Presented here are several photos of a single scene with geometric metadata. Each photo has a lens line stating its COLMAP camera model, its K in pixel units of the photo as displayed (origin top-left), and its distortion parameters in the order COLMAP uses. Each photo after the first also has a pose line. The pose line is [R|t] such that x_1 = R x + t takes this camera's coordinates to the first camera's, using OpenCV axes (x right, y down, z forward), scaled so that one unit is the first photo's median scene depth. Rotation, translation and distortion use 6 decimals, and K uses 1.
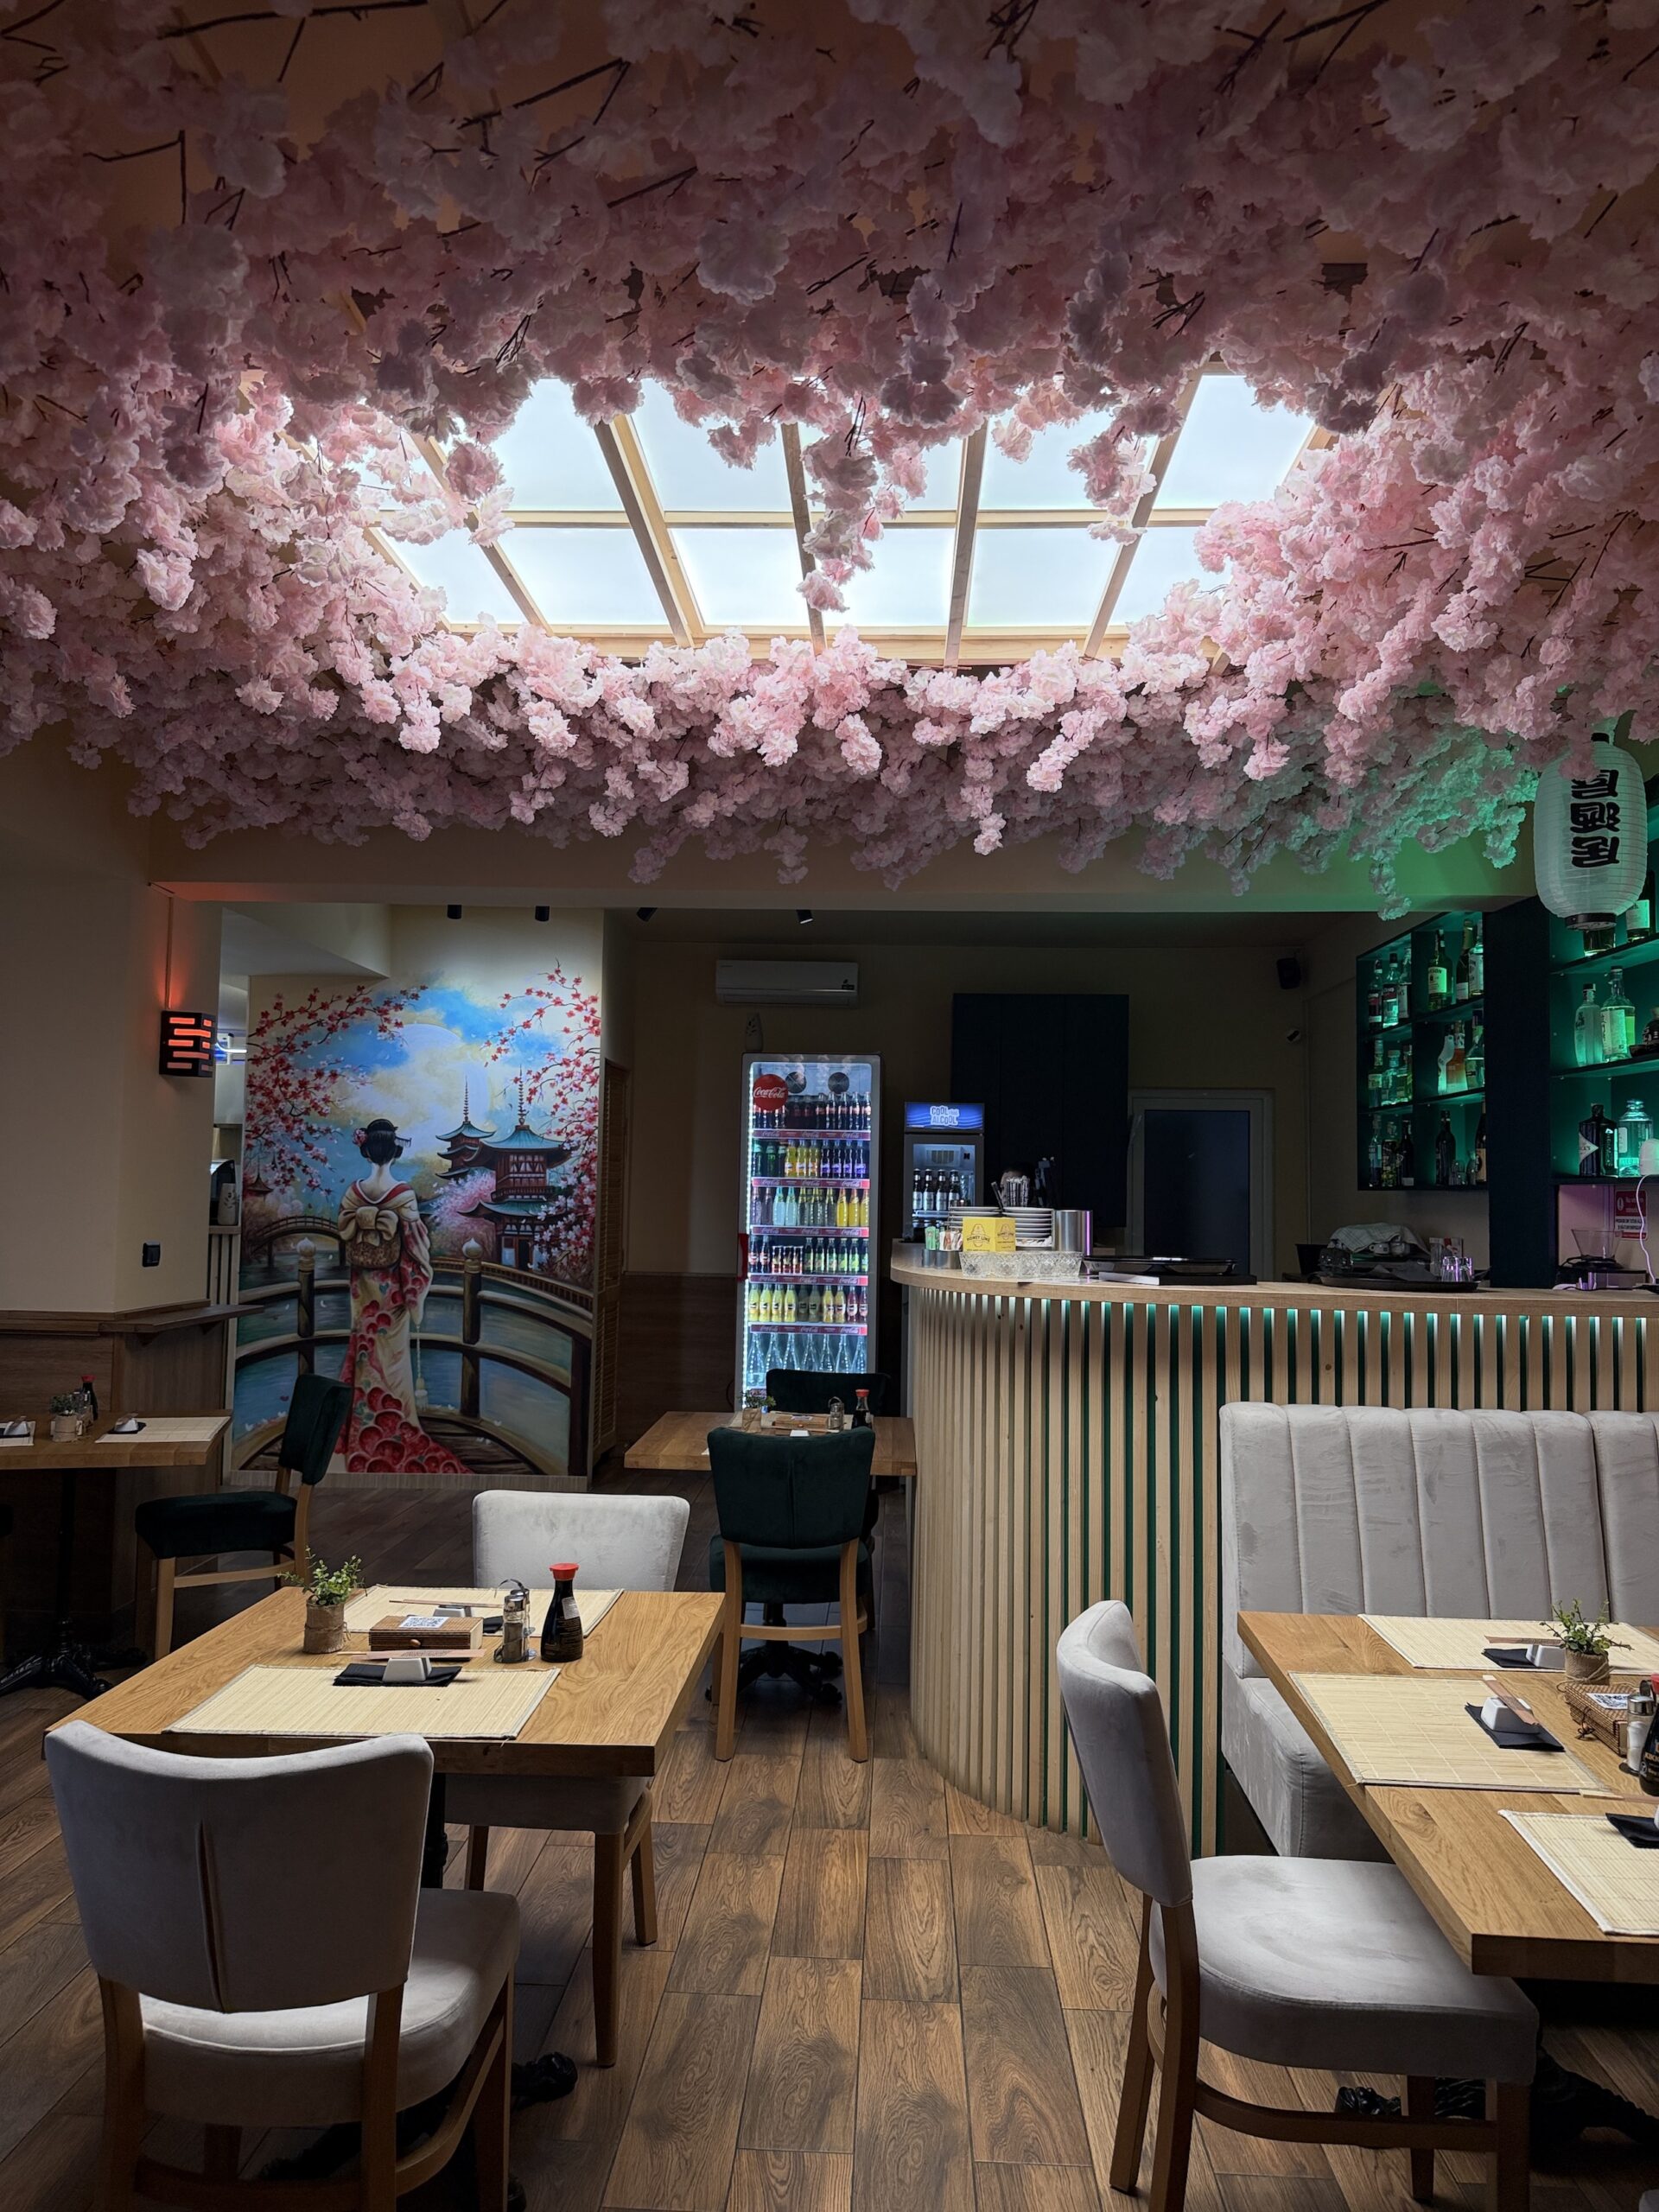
lens RADIAL K [[1534.9, 0, 829.6], [0, 1534.9, 1109.1], [0, 0, 1]] dist [0.167174, -0.321758]
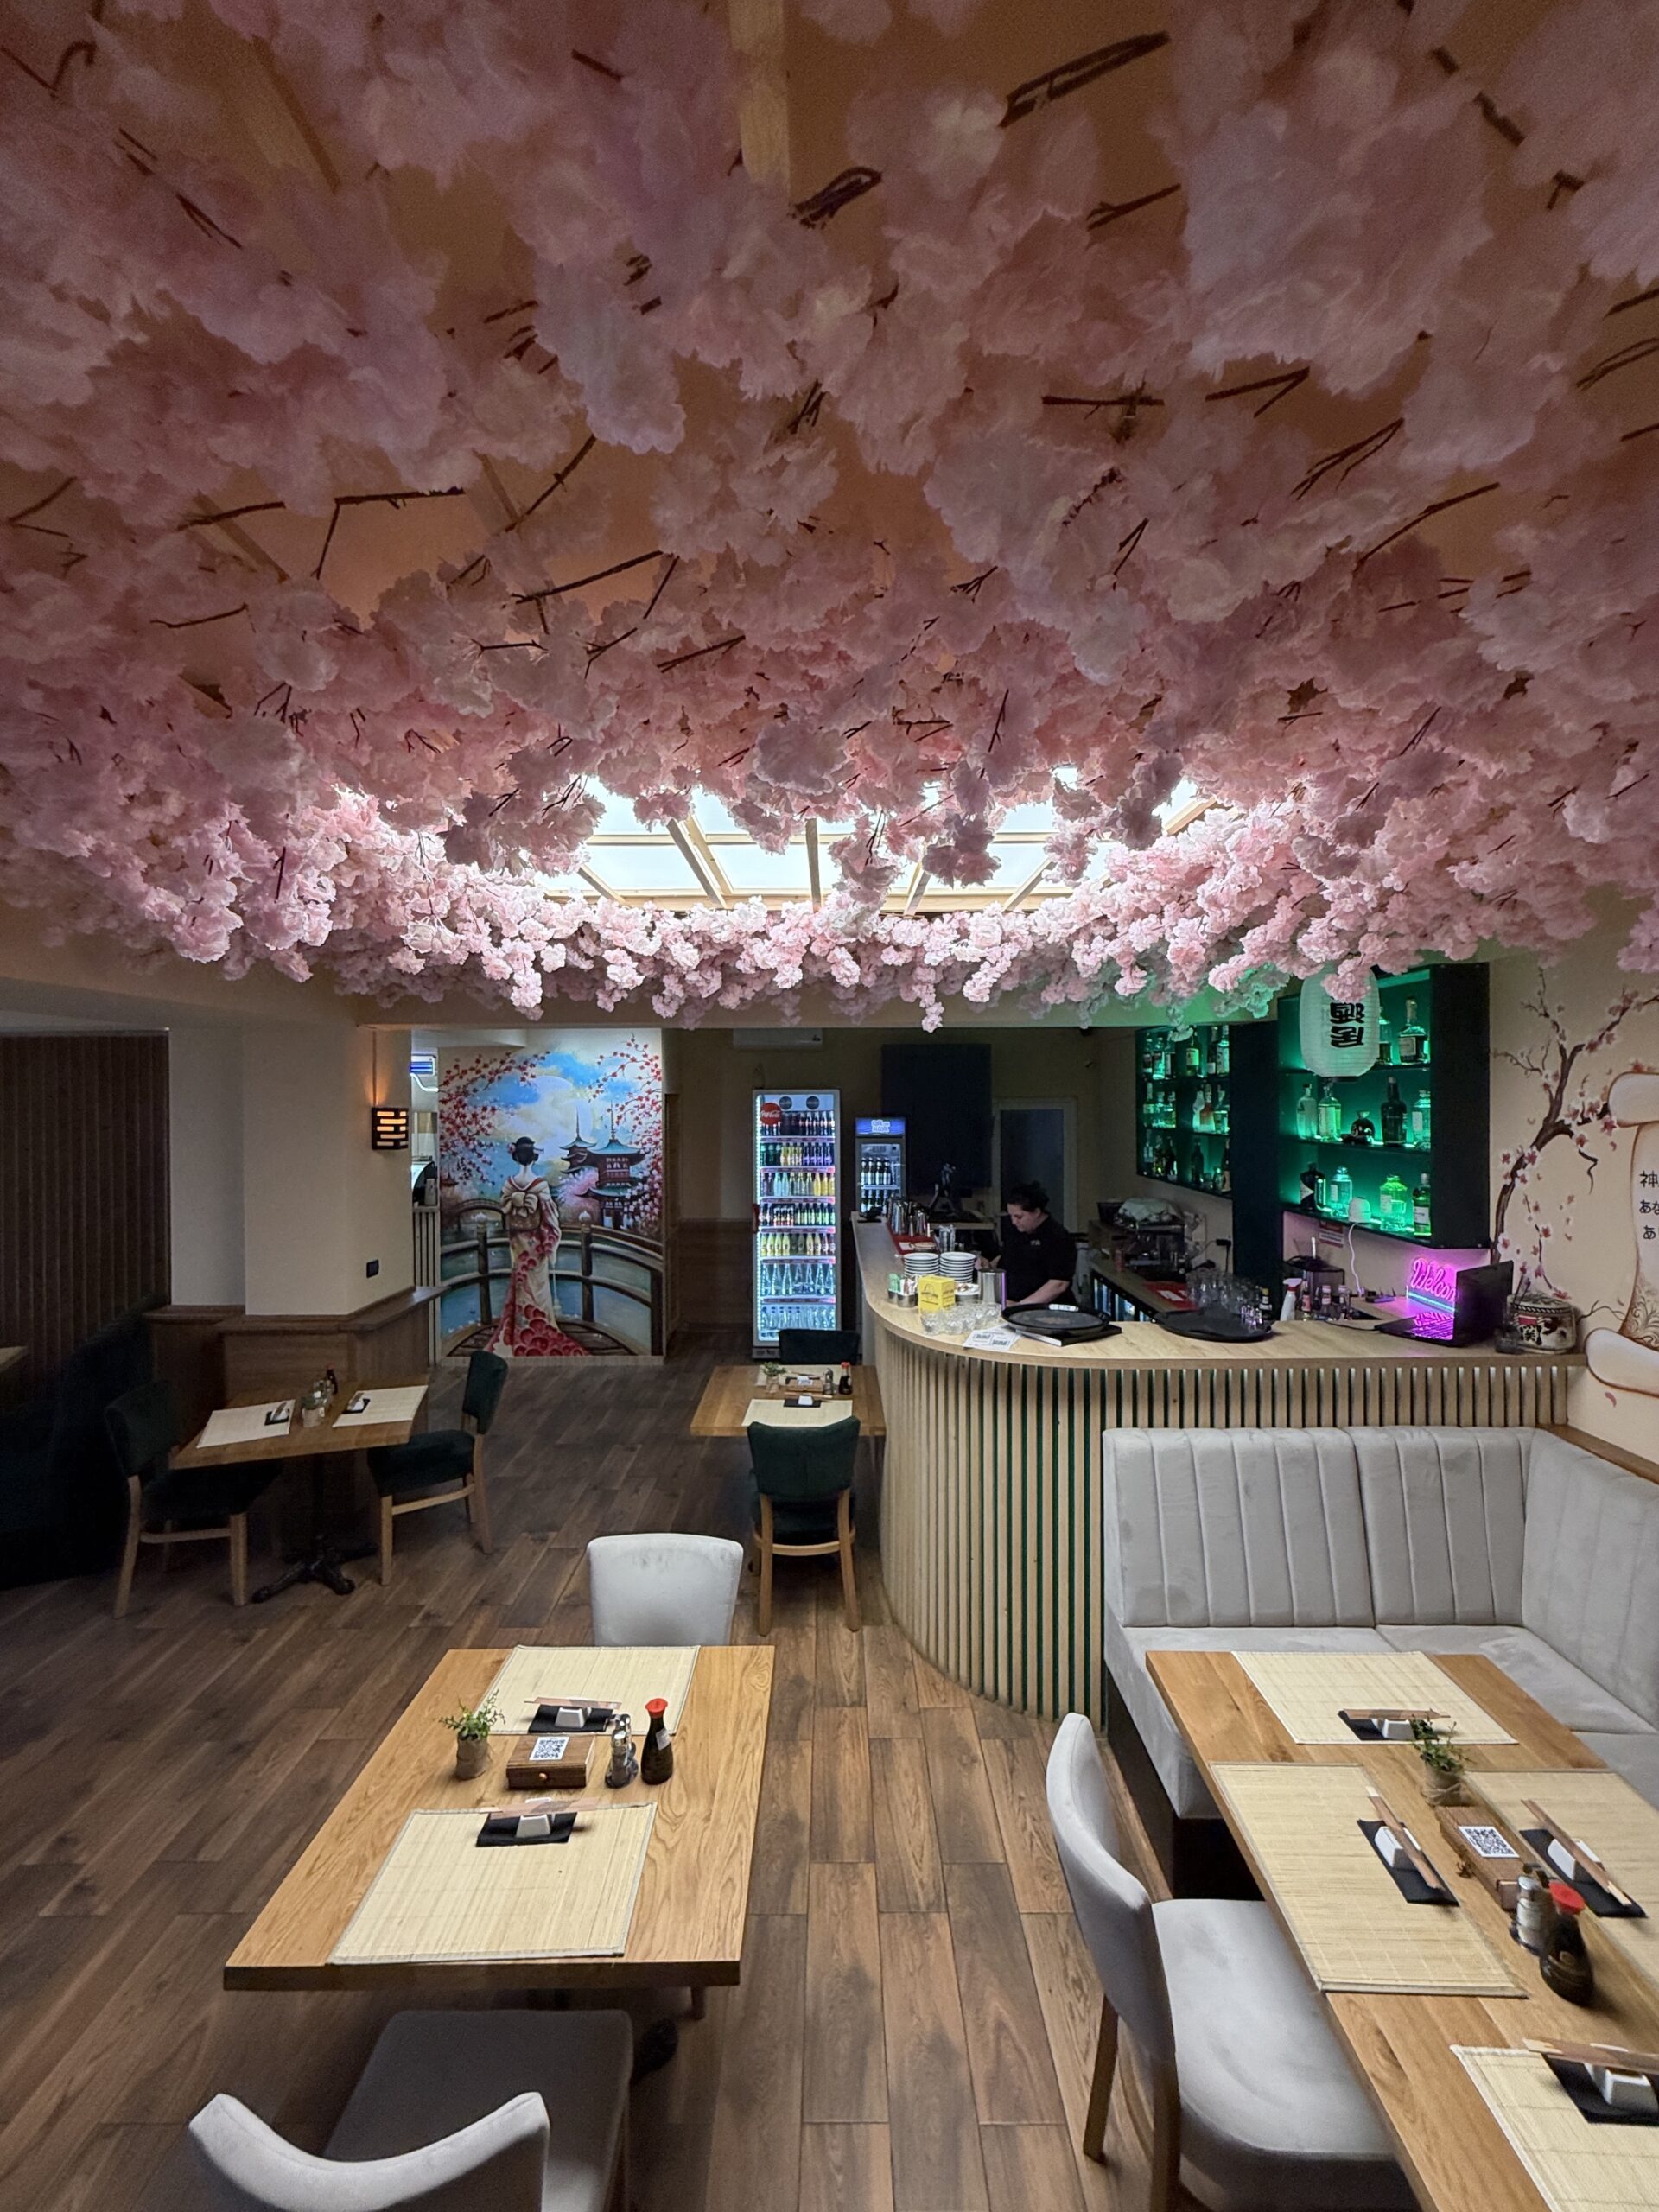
lens RADIAL K [[883.2, 0, 830.5], [0, 883.2, 1100.5], [0, 0, 1]] dist [-0.000130, -0.000125]
pose [[0.998853, -0.023350, 0.041799, -0.014489], [0.020812, 0.997972, 0.060150, -0.079614], [-0.043118, -0.059211, 0.997314, 0.093957]]
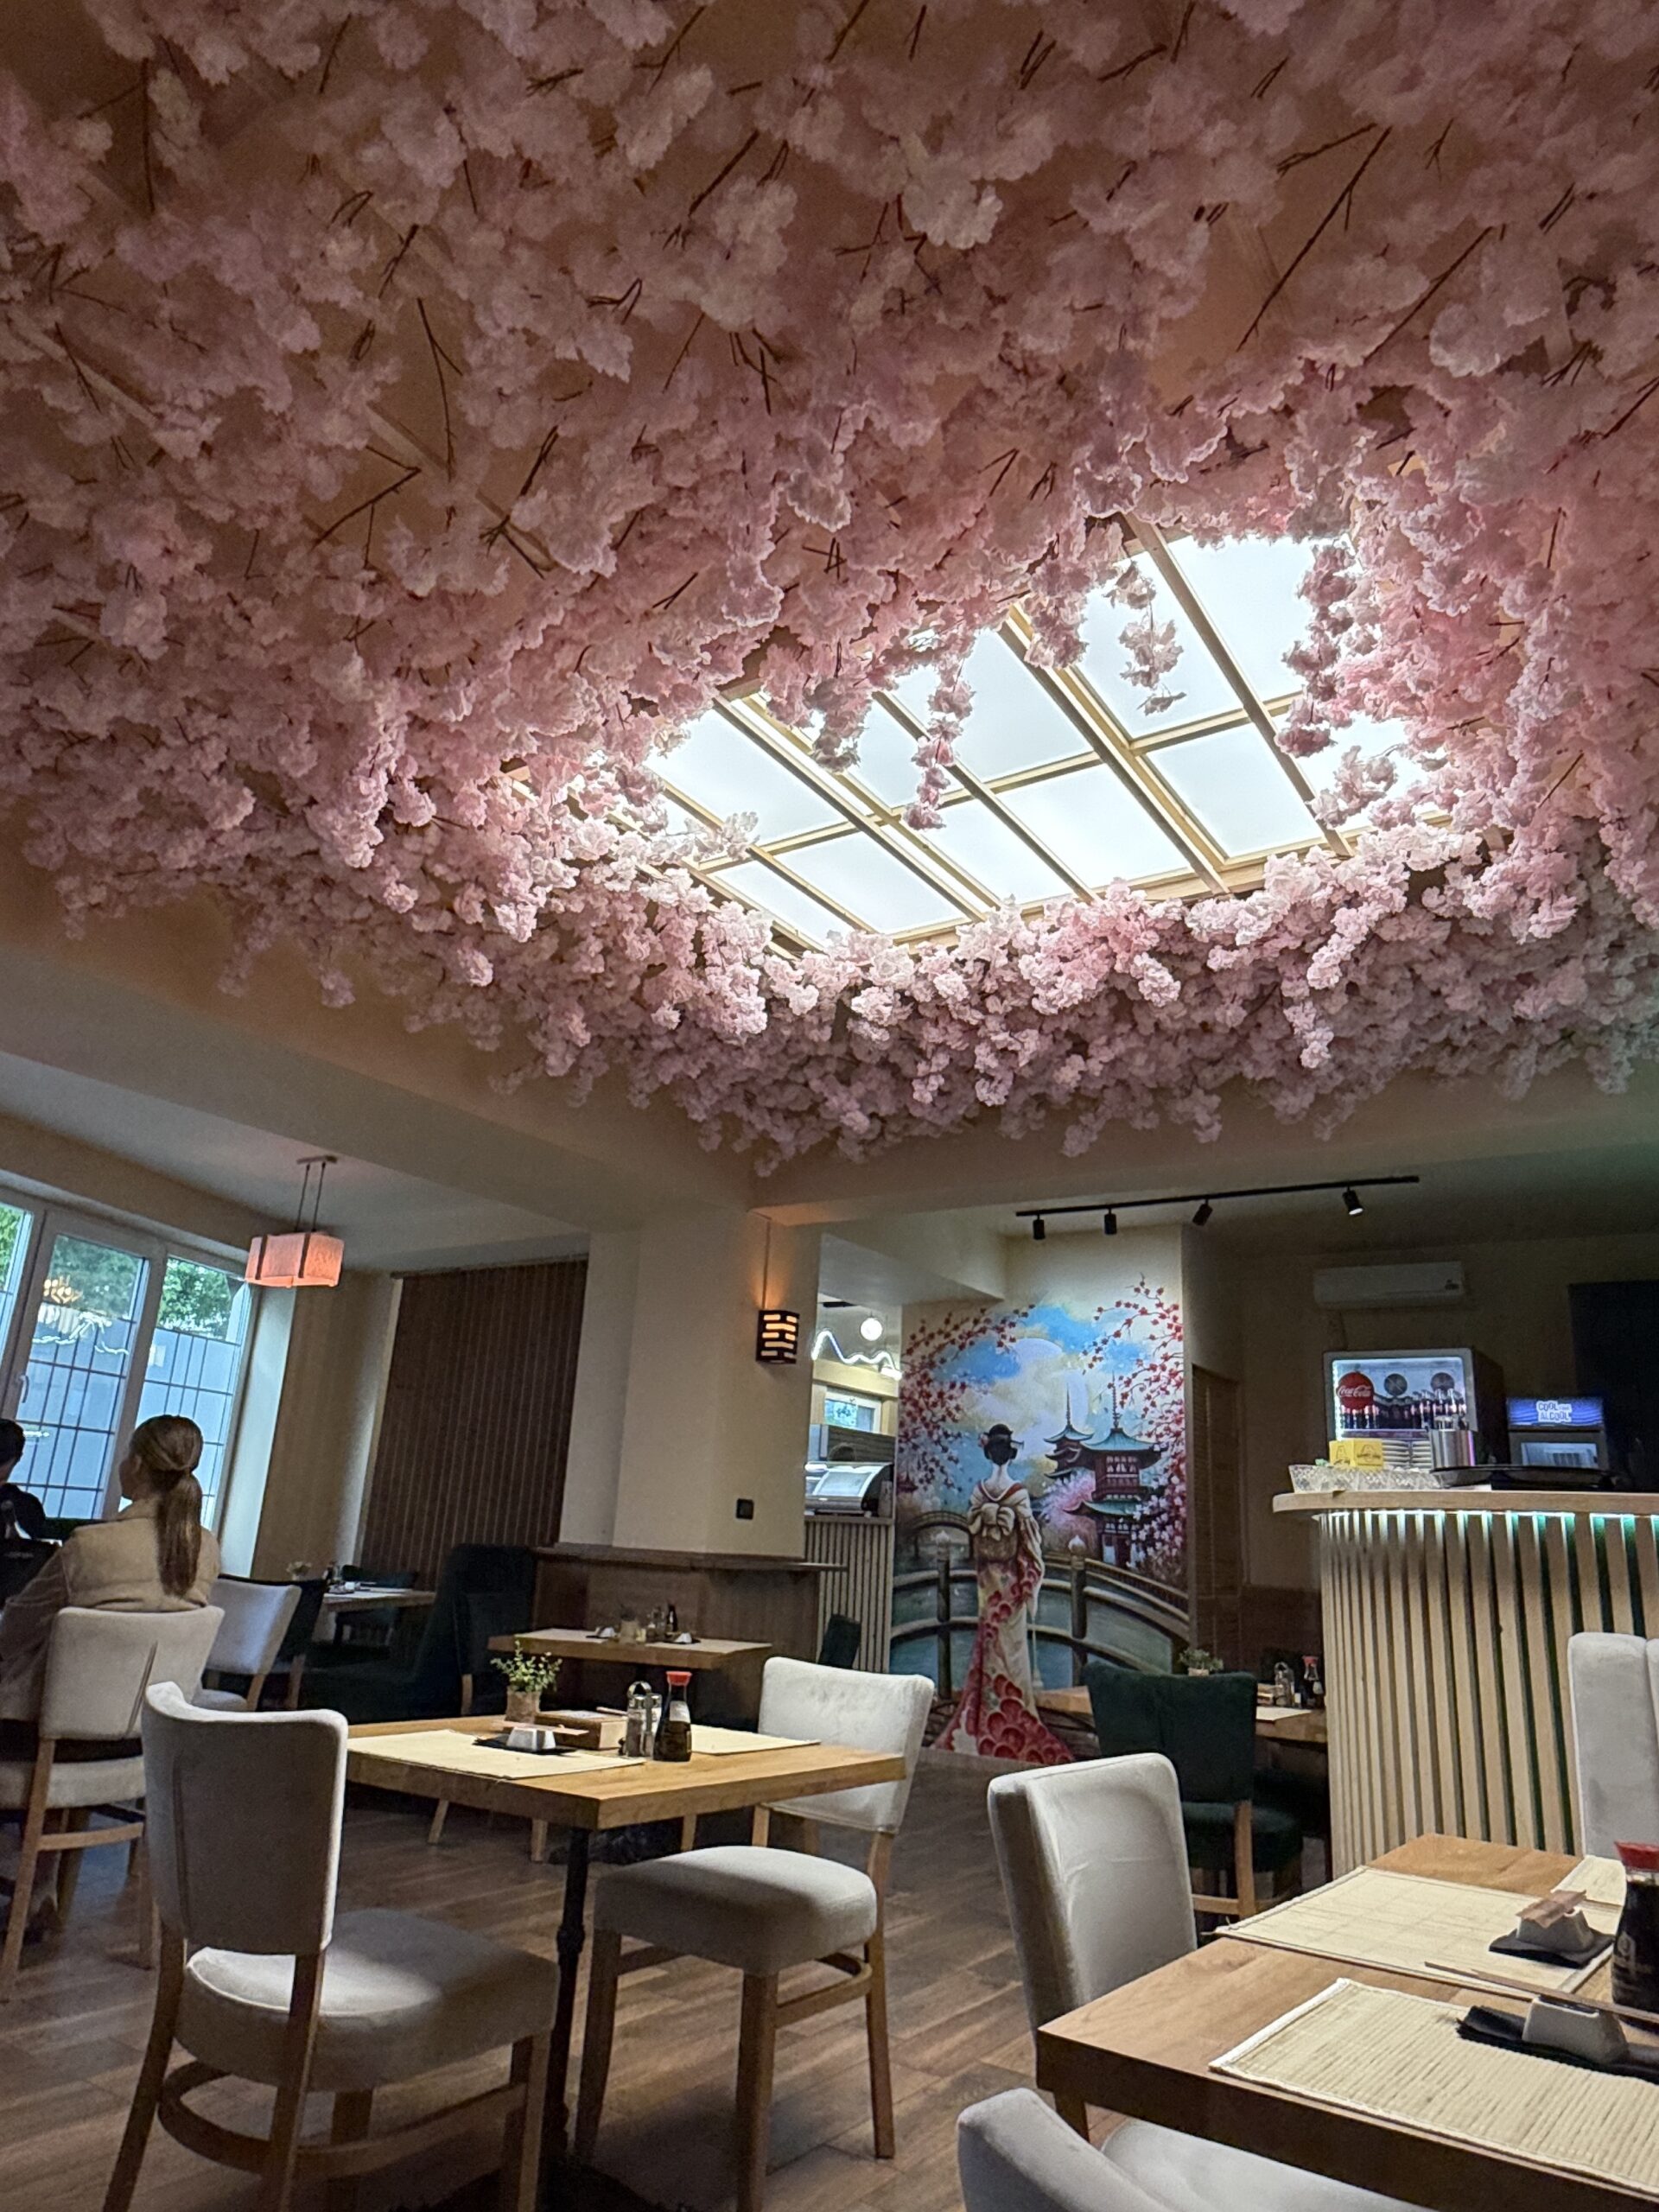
lens RADIAL K [[1375.7, 0, 827.3], [0, 1375.7, 1118.7], [0, 0, 1]] dist [-0.000370, 0.000106]
pose [[0.851743, -0.127242, -0.508275, 0.147341], [-0.010244, 0.965835, -0.258954, 0.053607], [0.523859, 0.225769, 0.821340, 0.055442]]
